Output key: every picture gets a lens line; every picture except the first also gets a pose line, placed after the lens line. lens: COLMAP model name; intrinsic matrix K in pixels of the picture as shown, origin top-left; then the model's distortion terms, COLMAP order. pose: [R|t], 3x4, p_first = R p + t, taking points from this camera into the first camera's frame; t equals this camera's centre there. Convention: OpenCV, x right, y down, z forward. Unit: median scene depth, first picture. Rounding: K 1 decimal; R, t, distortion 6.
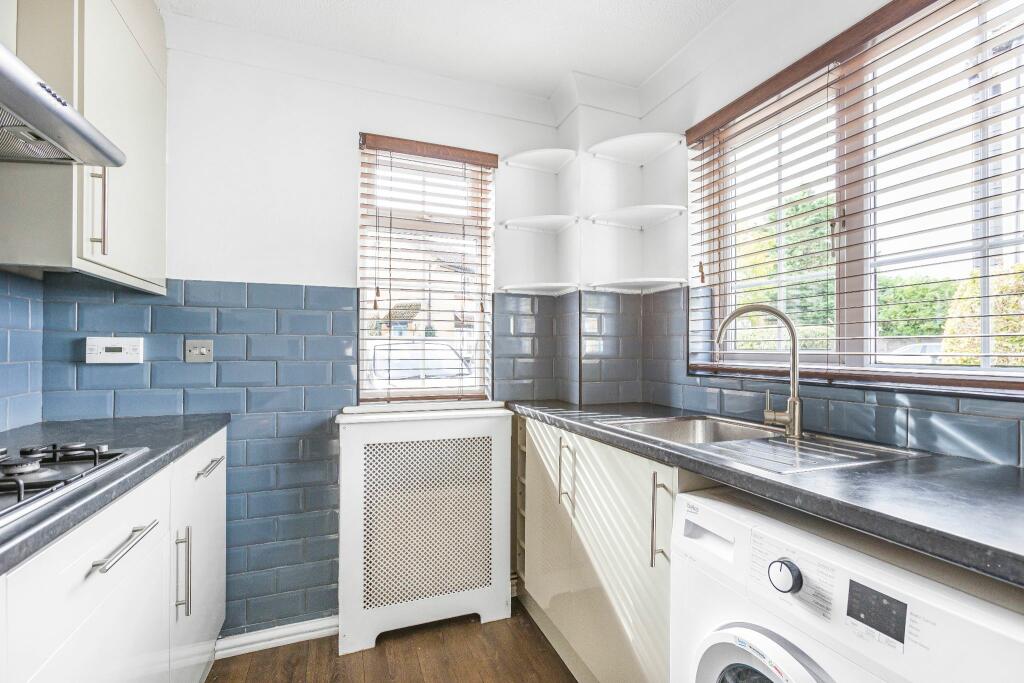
lens RADIAL K [[461.3, 0, 524.4], [0, 461.3, 348.6], [0, 0, 1]] dist [-0.030929, 0.024319]
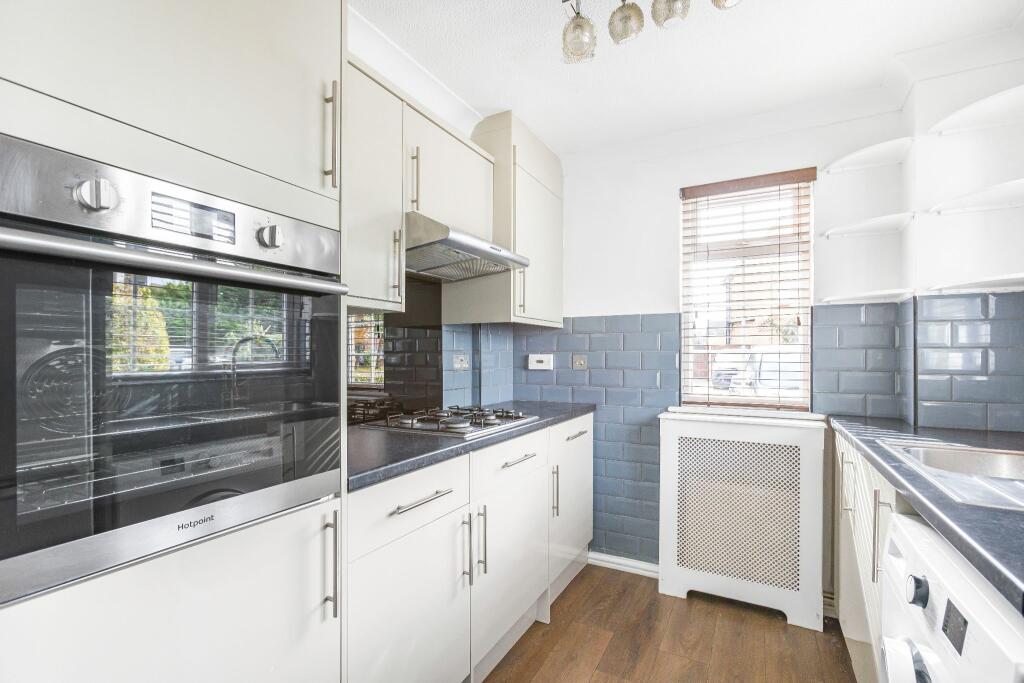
lens RADIAL K [[462.9, 0, 520.6], [0, 462.9, 356.0], [0, 0, 1]] dist [-0.031516, 0.025367]
pose [[0.644866, -0.001795, -0.764294, 0.323722], [0.003718, 0.999993, 0.000789, -0.016607], [0.764287, -0.003351, 0.644868, -0.149143]]
